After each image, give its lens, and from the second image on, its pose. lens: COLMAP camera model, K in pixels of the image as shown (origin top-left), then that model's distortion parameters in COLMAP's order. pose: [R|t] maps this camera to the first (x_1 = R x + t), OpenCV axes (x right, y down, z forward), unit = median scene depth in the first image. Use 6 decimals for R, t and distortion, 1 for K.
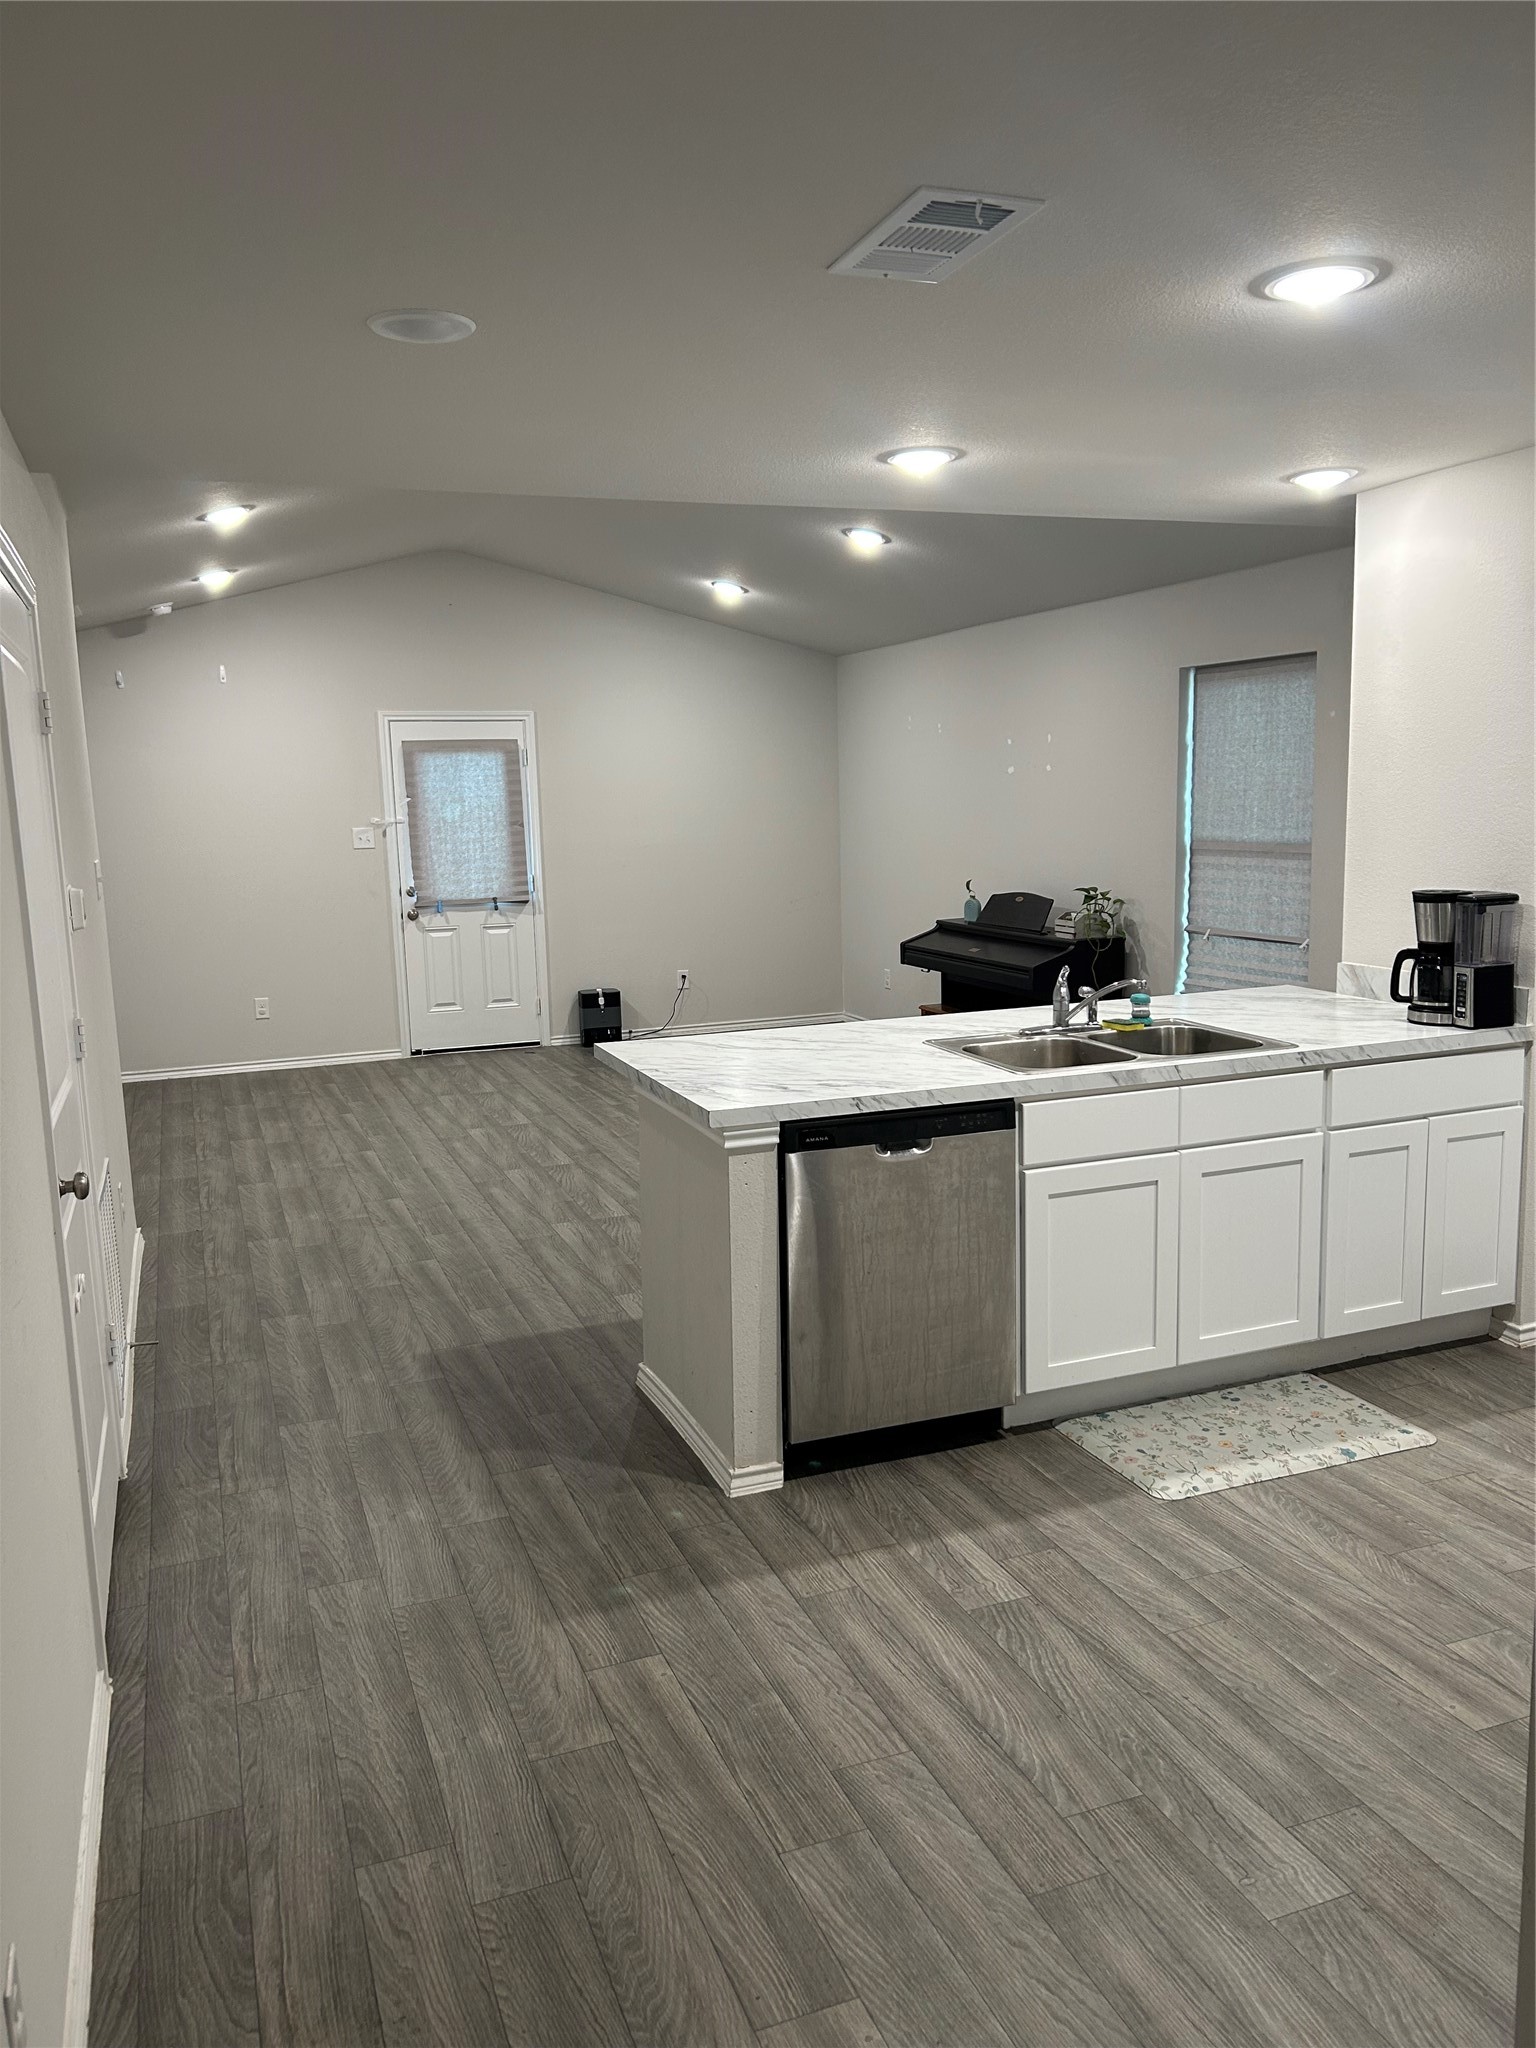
lens RADIAL K [[1506.0, 0, 768.0], [0, 1506.0, 1024.0], [0, 0, 1]] dist [0.112430, -0.117923]
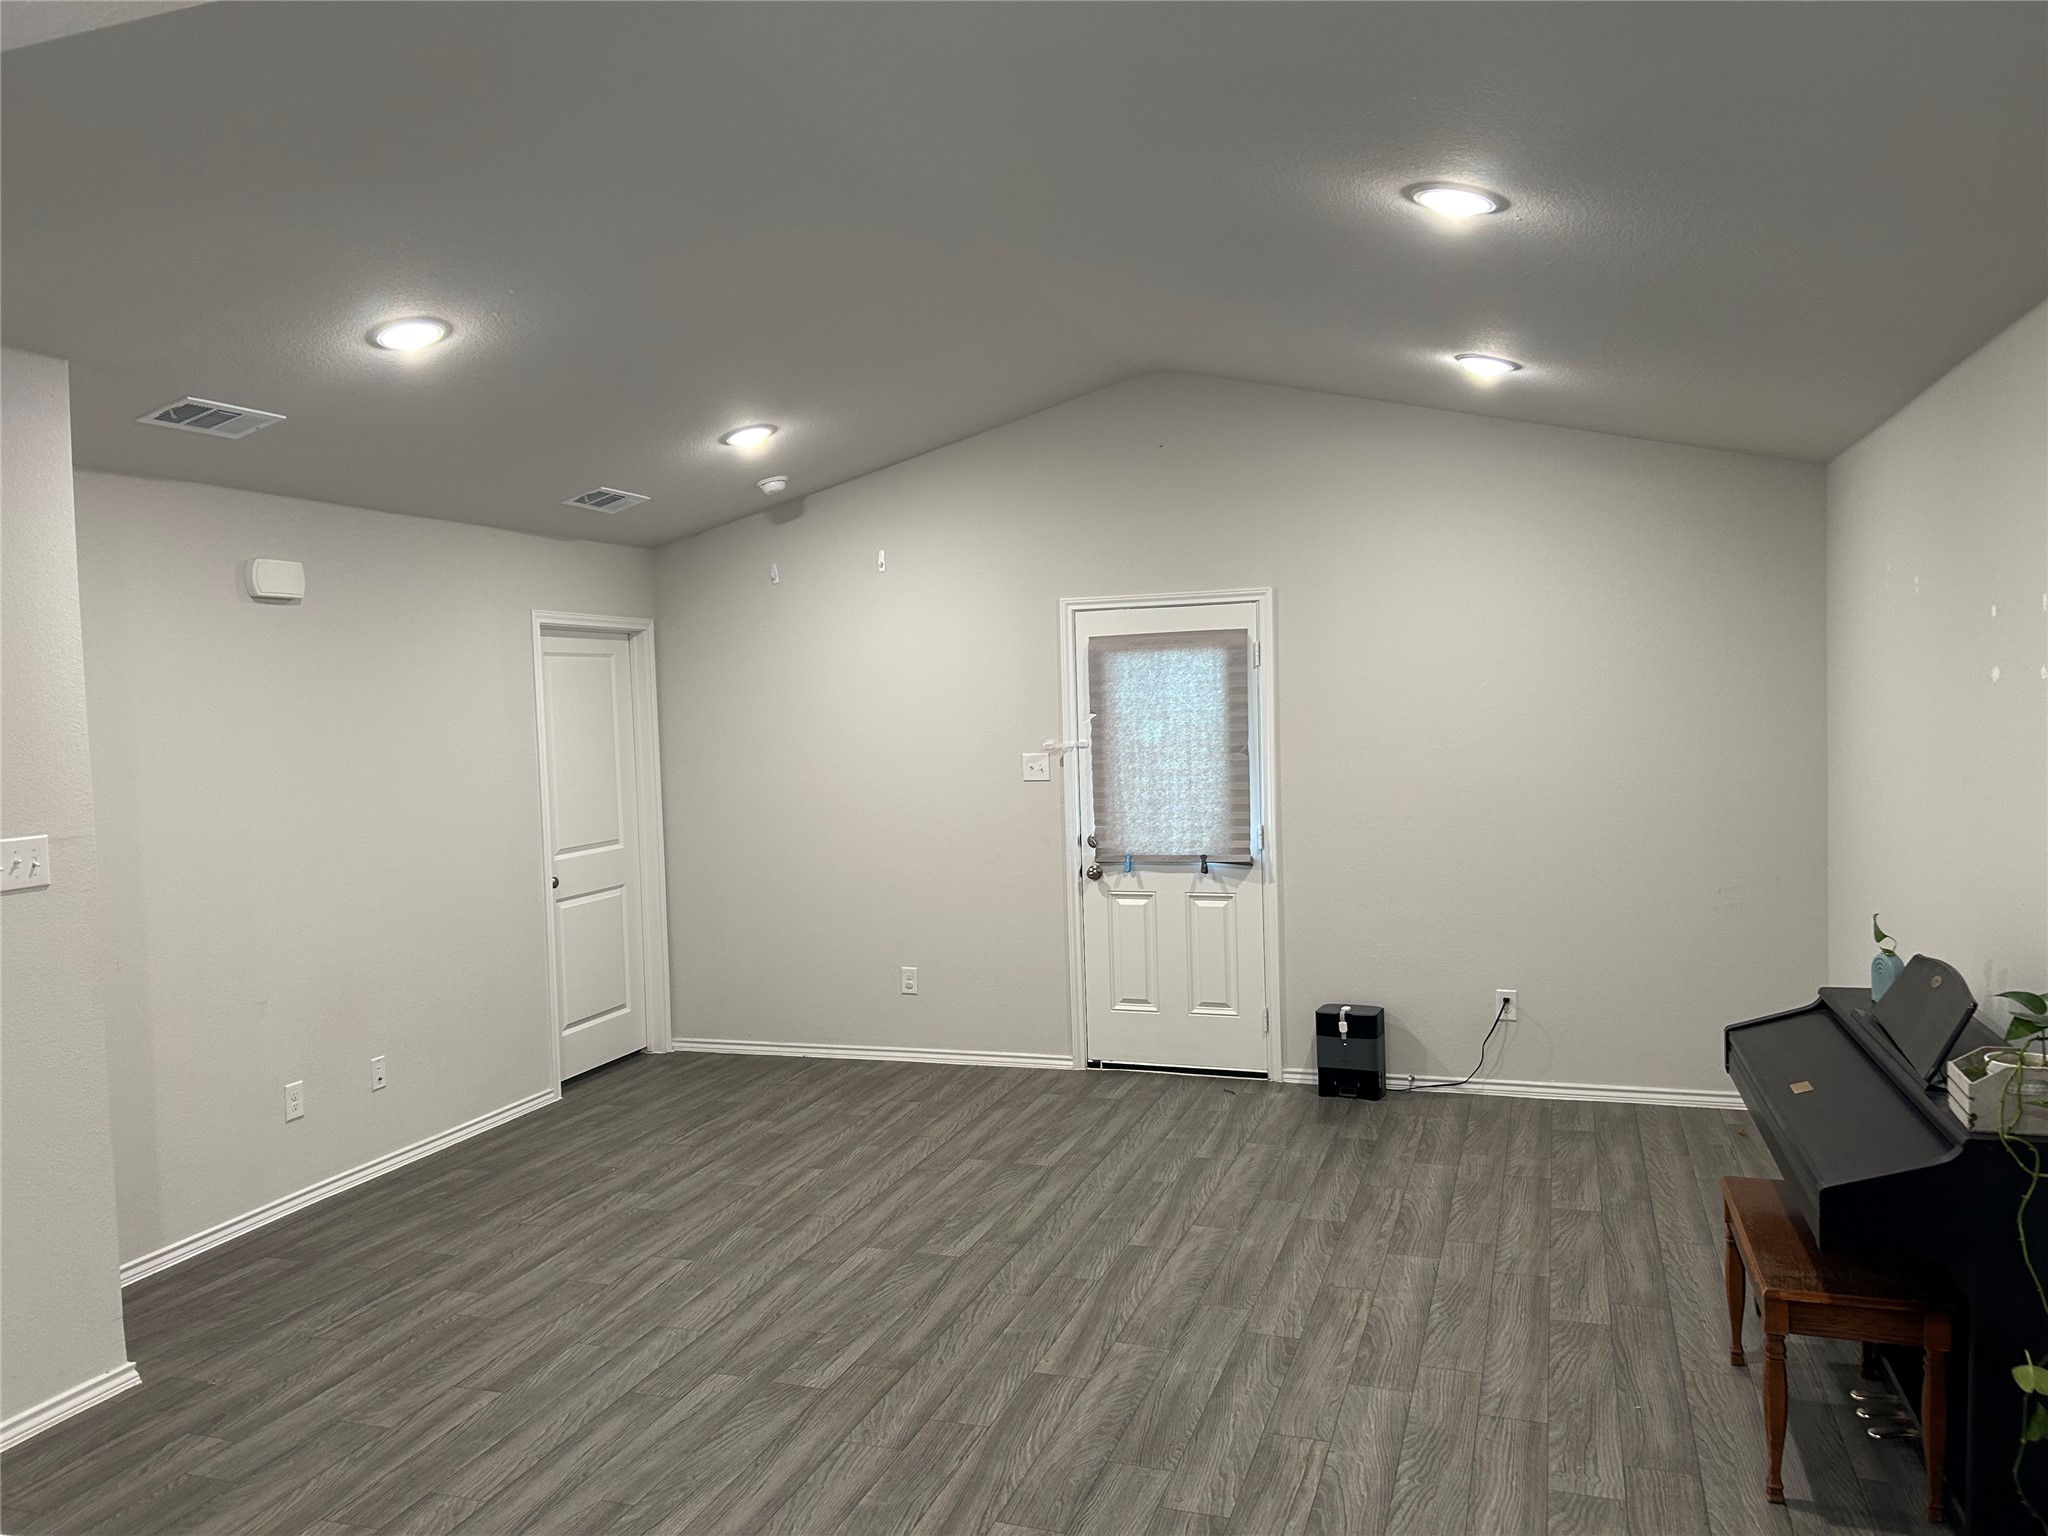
lens RADIAL K [[1506.0, 0, 1024.0], [0, 1506.0, 768.0], [0, 0, 1]] dist [0.112430, -0.117923]
pose [[0.764151, 0.032350, -0.644226, 0.205372], [-0.089674, 0.994371, -0.056435, -0.079251], [0.638774, 0.100895, 0.762750, 0.430285]]
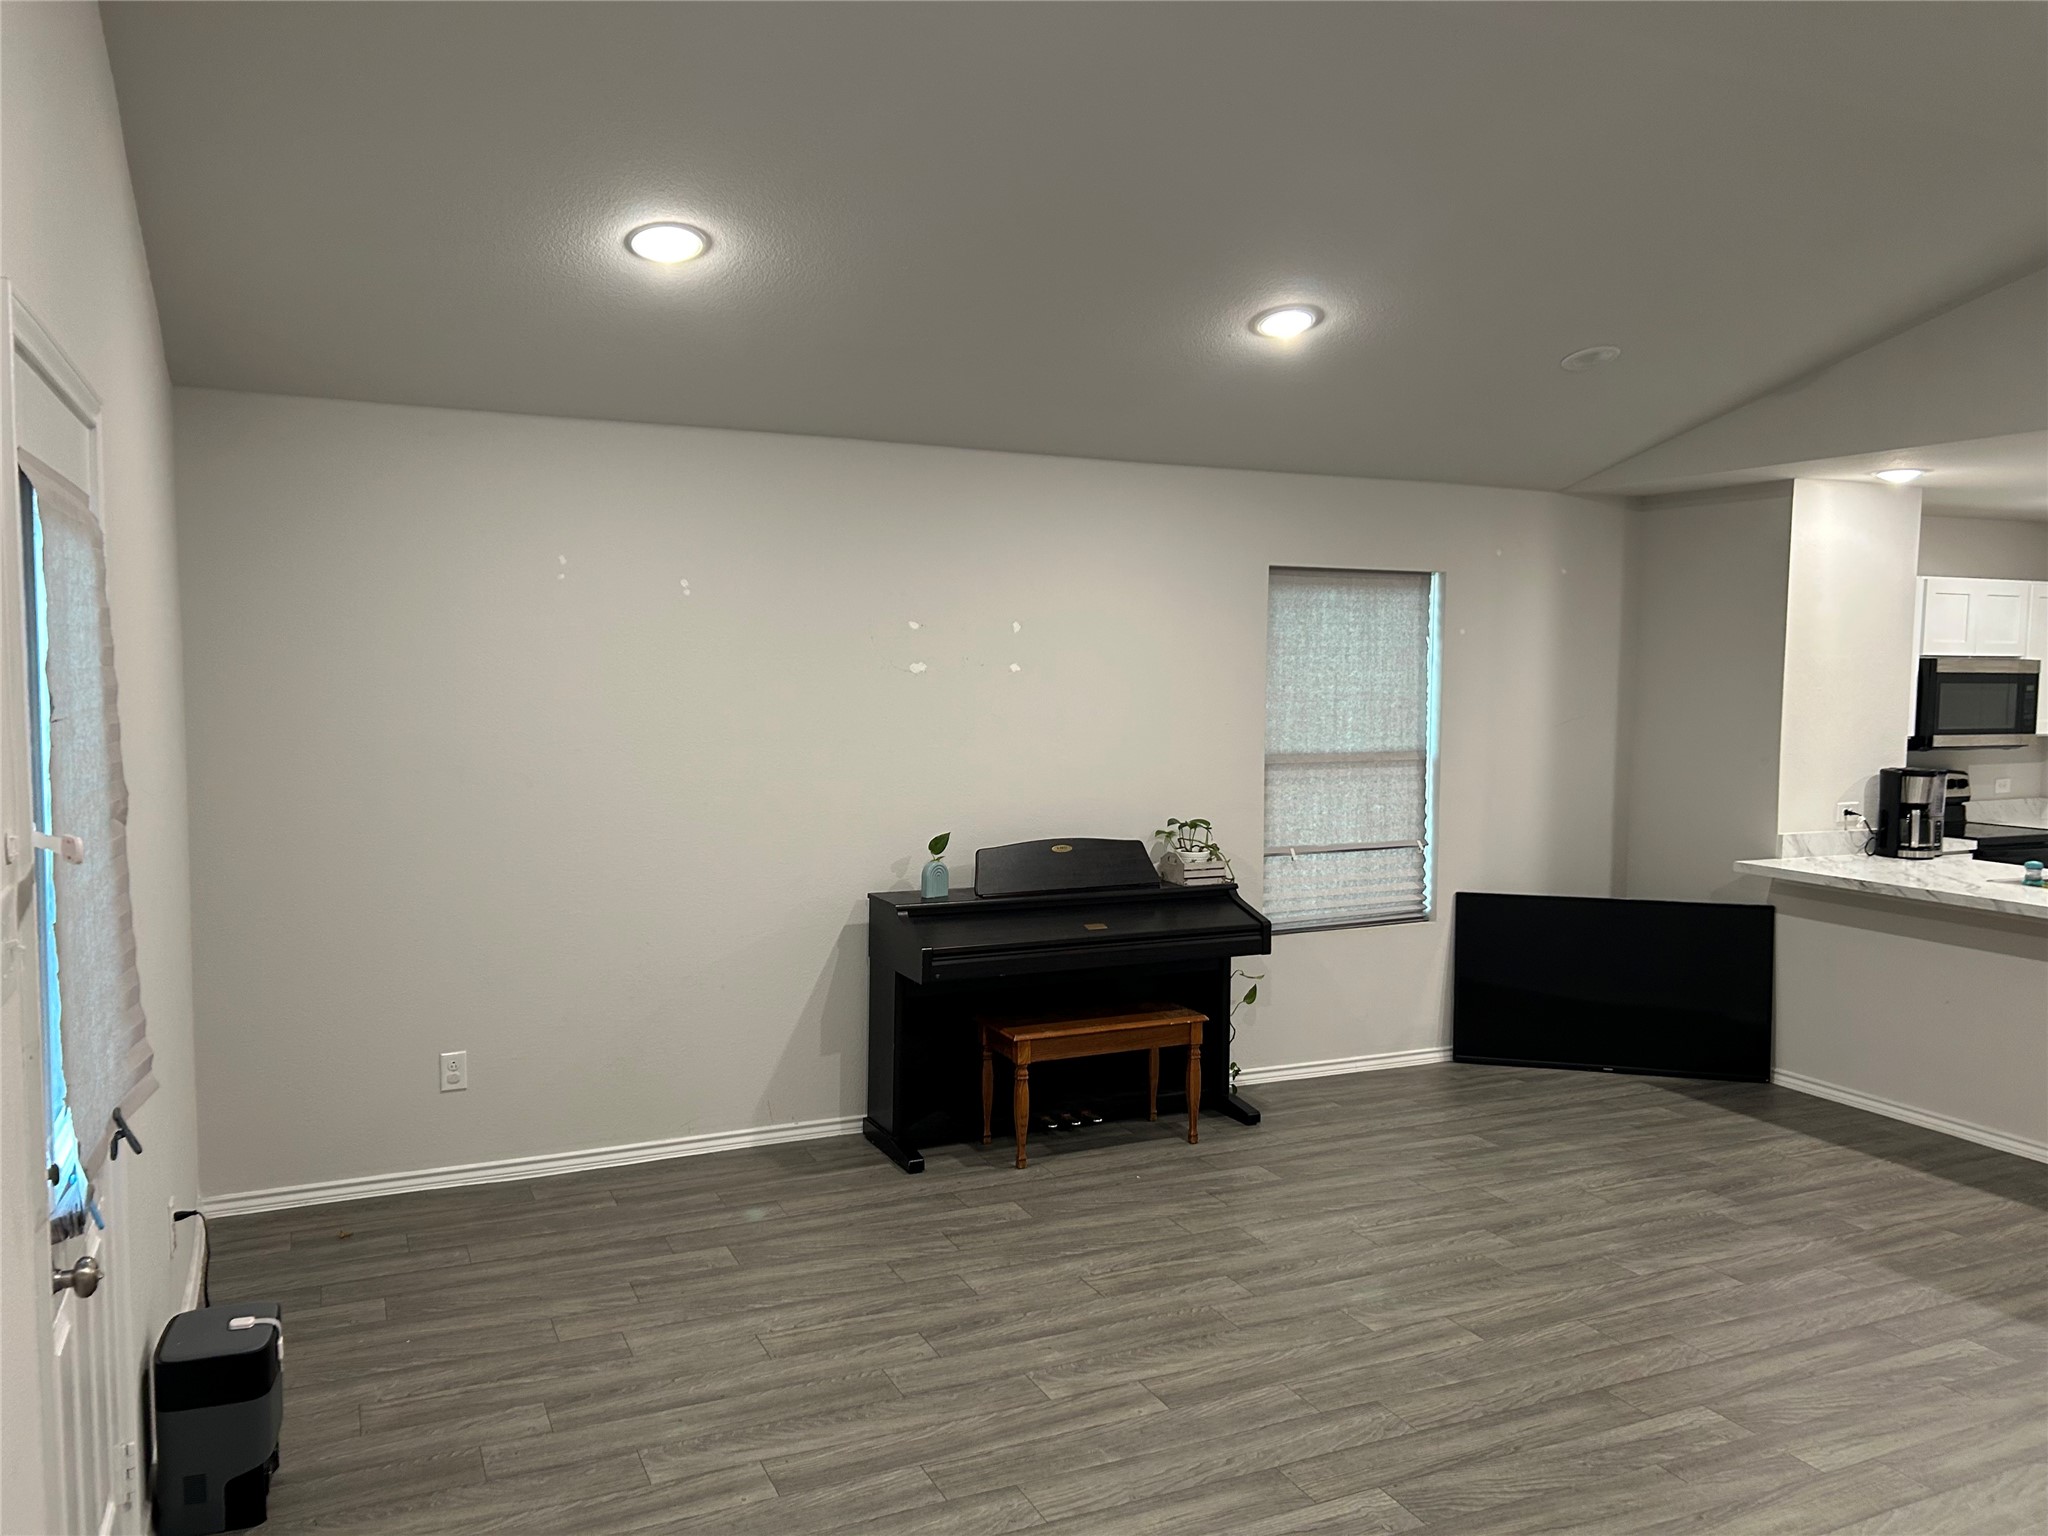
lens RADIAL K [[1531.0, 0, 1024.0], [0, 1531.0, 768.0], [0, 0, 1]] dist [0.030631, -0.004253]
pose [[-0.055795, -0.039894, 0.997645, -0.459719], [0.149161, 0.987655, 0.047837, -0.132356], [-0.987237, 0.151479, -0.049156, 0.885333]]
